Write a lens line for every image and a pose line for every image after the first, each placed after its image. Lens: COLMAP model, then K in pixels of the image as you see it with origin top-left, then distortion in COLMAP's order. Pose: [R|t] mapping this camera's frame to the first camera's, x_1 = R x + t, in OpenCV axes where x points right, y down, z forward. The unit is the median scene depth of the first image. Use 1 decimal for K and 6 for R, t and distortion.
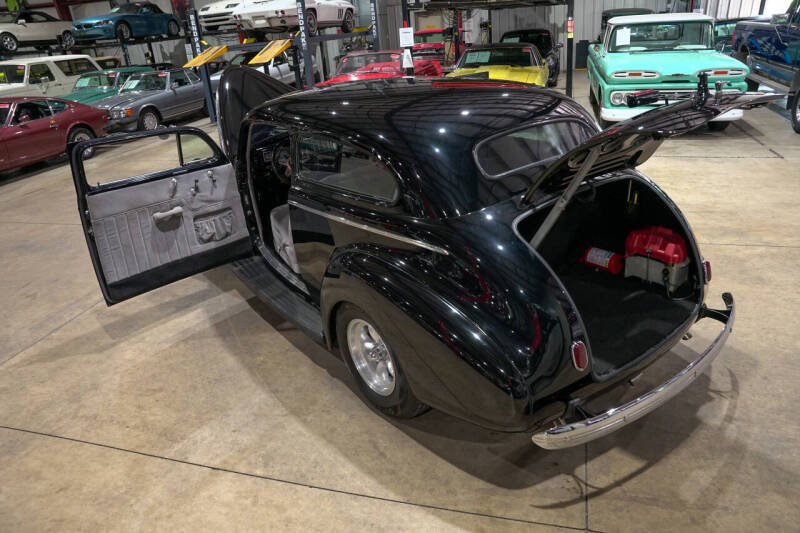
lens RADIAL K [[550.6, 0, 400.0], [0, 550.6, 266.5], [0, 0, 1]] dist [-0.146873, 0.113663]
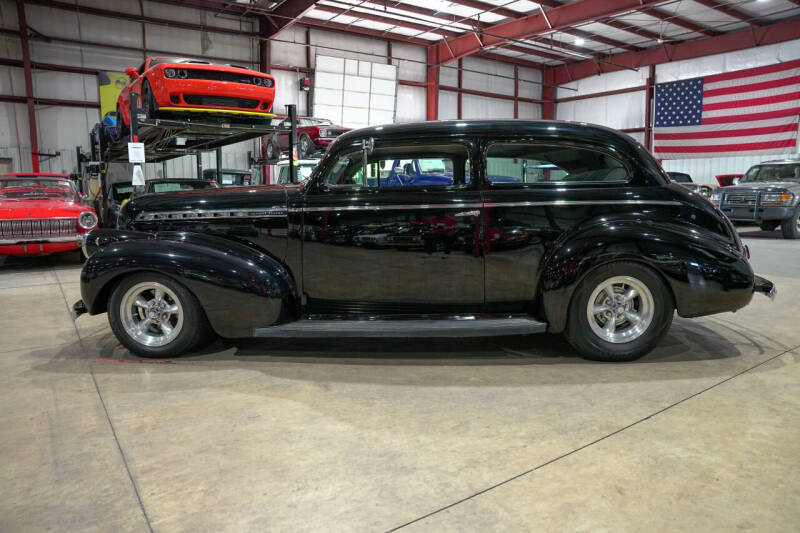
lens RADIAL K [[550.6, 0, 400.0], [0, 550.6, 266.5], [0, 0, 1]] dist [-0.146873, 0.113663]
pose [[0.633127, -0.039710, 0.773029, -1.450812], [0.283572, 0.941151, -0.183906, 0.175796], [-0.720234, 0.335645, 0.607129, 0.674527]]
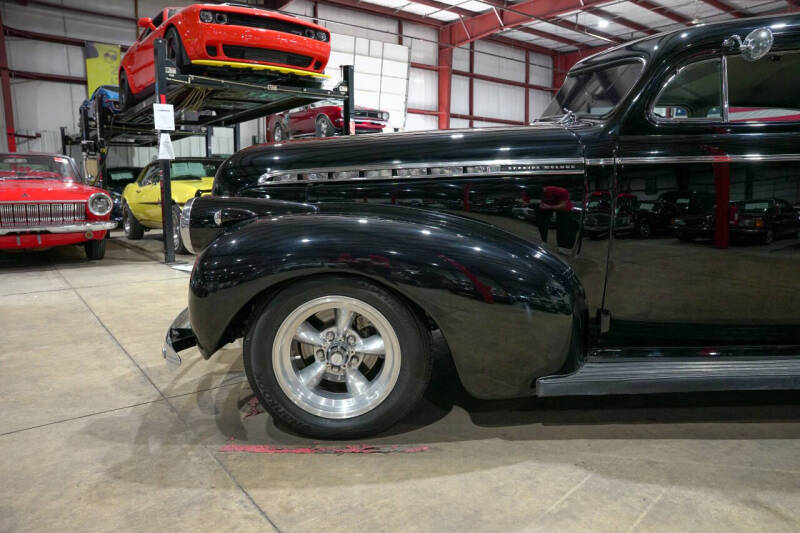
lens RADIAL K [[550.6, 0, 400.0], [0, 550.6, 266.5], [0, 0, 1]] dist [-0.146873, 0.113663]
pose [[0.597417, -0.048506, 0.800462, -1.315395], [0.295666, 0.941172, -0.163635, -0.119849], [-0.745436, 0.334428, 0.576614, 1.508587]]
